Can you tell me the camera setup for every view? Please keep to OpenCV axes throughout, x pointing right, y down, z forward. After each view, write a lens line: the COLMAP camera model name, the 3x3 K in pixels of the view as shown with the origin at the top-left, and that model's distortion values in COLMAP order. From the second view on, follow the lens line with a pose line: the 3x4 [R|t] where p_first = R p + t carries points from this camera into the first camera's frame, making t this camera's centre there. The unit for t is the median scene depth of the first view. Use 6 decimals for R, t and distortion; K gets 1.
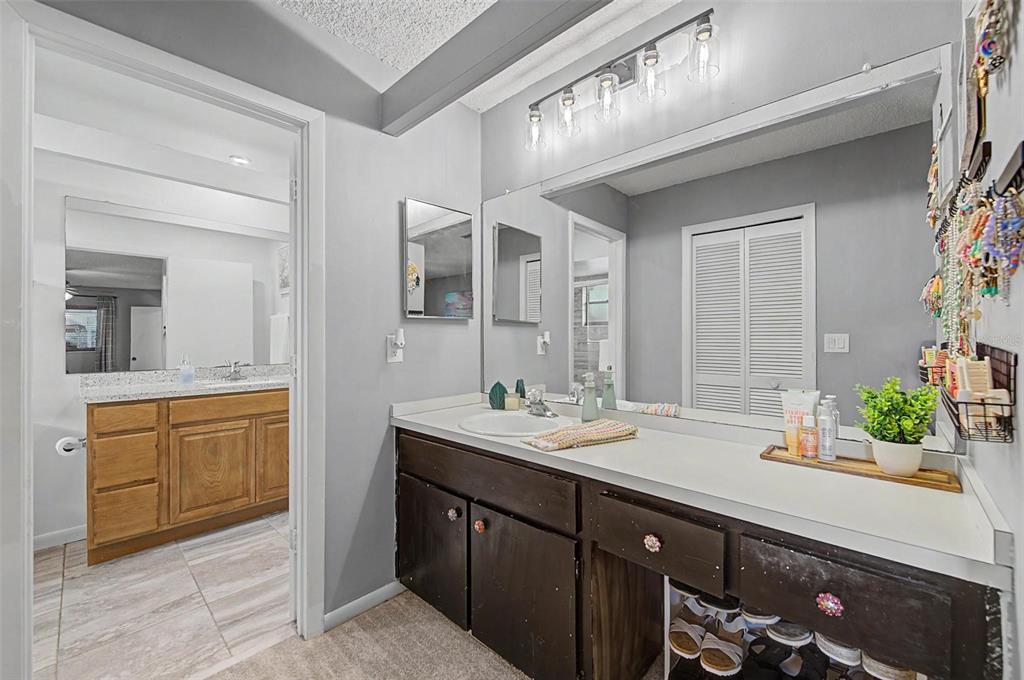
lens RADIAL K [[403.4, 0, 511.1], [0, 403.4, 336.7], [0, 0, 1]] dist [0.002355, -0.003652]
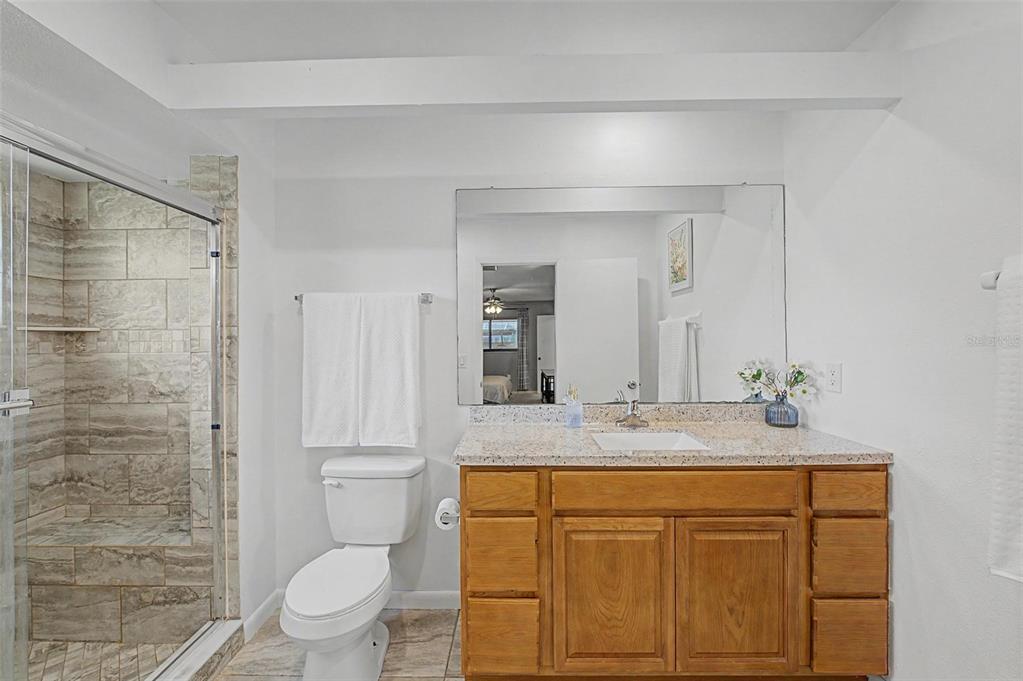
lens RADIAL K [[403.0, 0, 510.6], [0, 403.0, 337.2], [0, 0, 1]] dist [0.002355, -0.003652]
pose [[0.672909, -0.006163, -0.739699, -0.423750], [0.009458, 0.999955, 0.000273, -0.047119], [0.739665, -0.007180, 0.672937, 0.529778]]
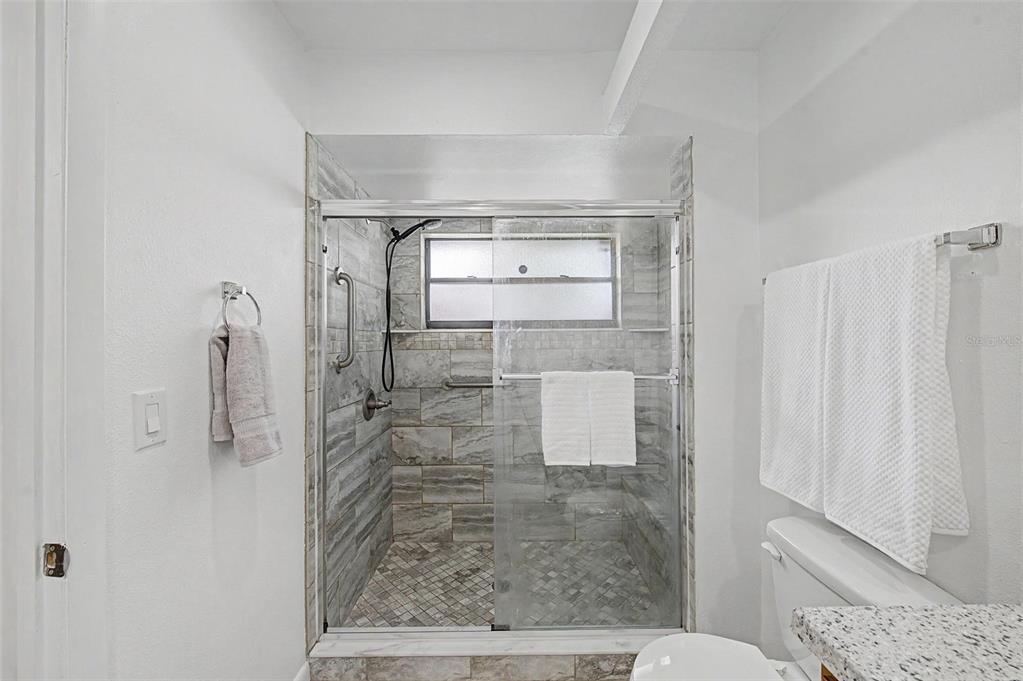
lens RADIAL K [[403.0, 0, 510.6], [0, 403.0, 337.2], [0, 0, 1]] dist [0.002355, -0.003652]
pose [[-0.725231, -0.003882, -0.688495, -0.582496], [0.006924, 0.999892, -0.012932, -0.042220], [0.688471, -0.014145, -0.725126, 0.855644]]
